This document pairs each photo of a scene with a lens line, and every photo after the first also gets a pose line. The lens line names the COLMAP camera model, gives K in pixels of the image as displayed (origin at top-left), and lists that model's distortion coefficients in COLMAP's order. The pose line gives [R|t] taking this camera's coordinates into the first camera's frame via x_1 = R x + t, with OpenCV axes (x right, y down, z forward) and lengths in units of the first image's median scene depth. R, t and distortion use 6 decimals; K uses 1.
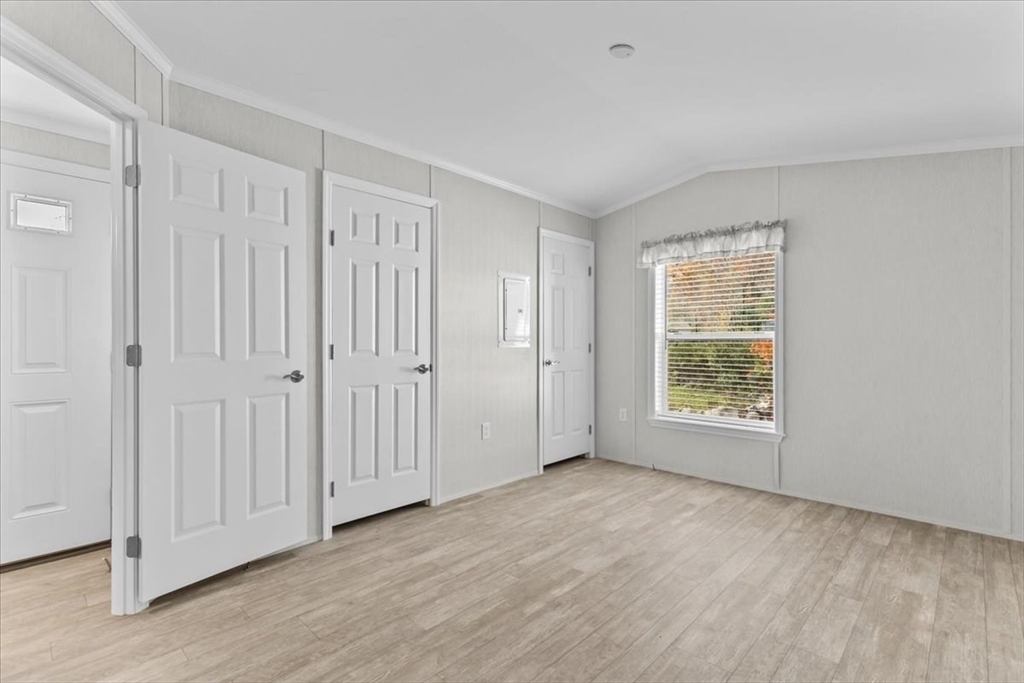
lens RADIAL K [[472.9, 0, 513.9], [0, 472.9, 342.2], [0, 0, 1]] dist [0.002234, -0.000448]
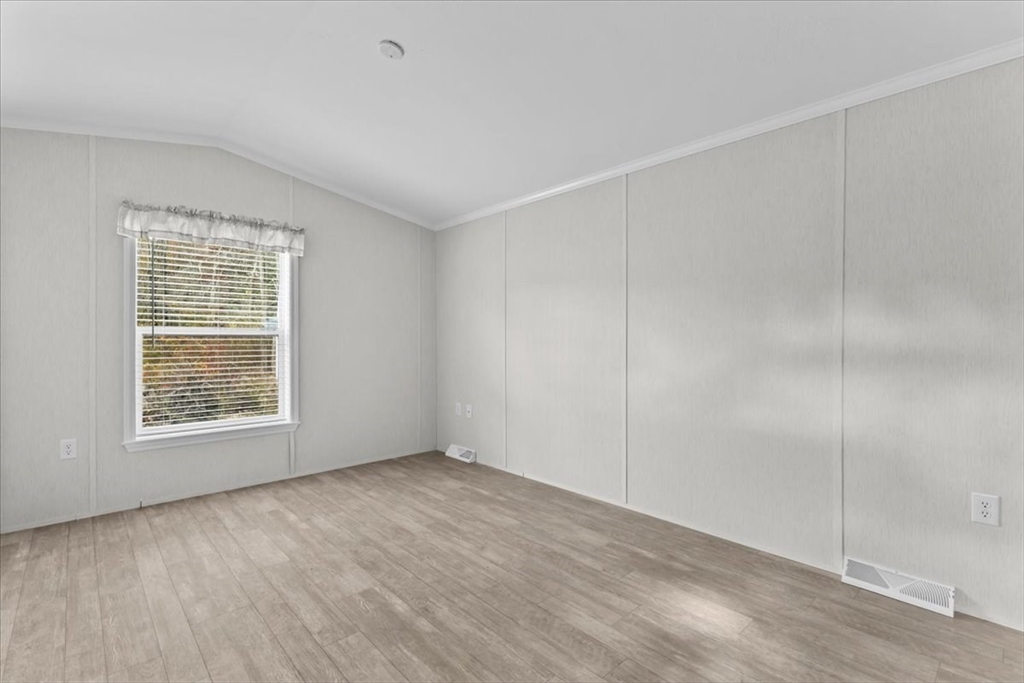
lens RADIAL K [[467.3, 0, 512.0], [0, 467.3, 341.5], [0, 0, 1]] dist [-0.000819, 0.000477]
pose [[0.051849, -0.004483, 0.998645, -0.539626], [-0.000935, 0.999989, 0.004538, 0.001344], [-0.998654, -0.001169, 0.051844, 0.491537]]
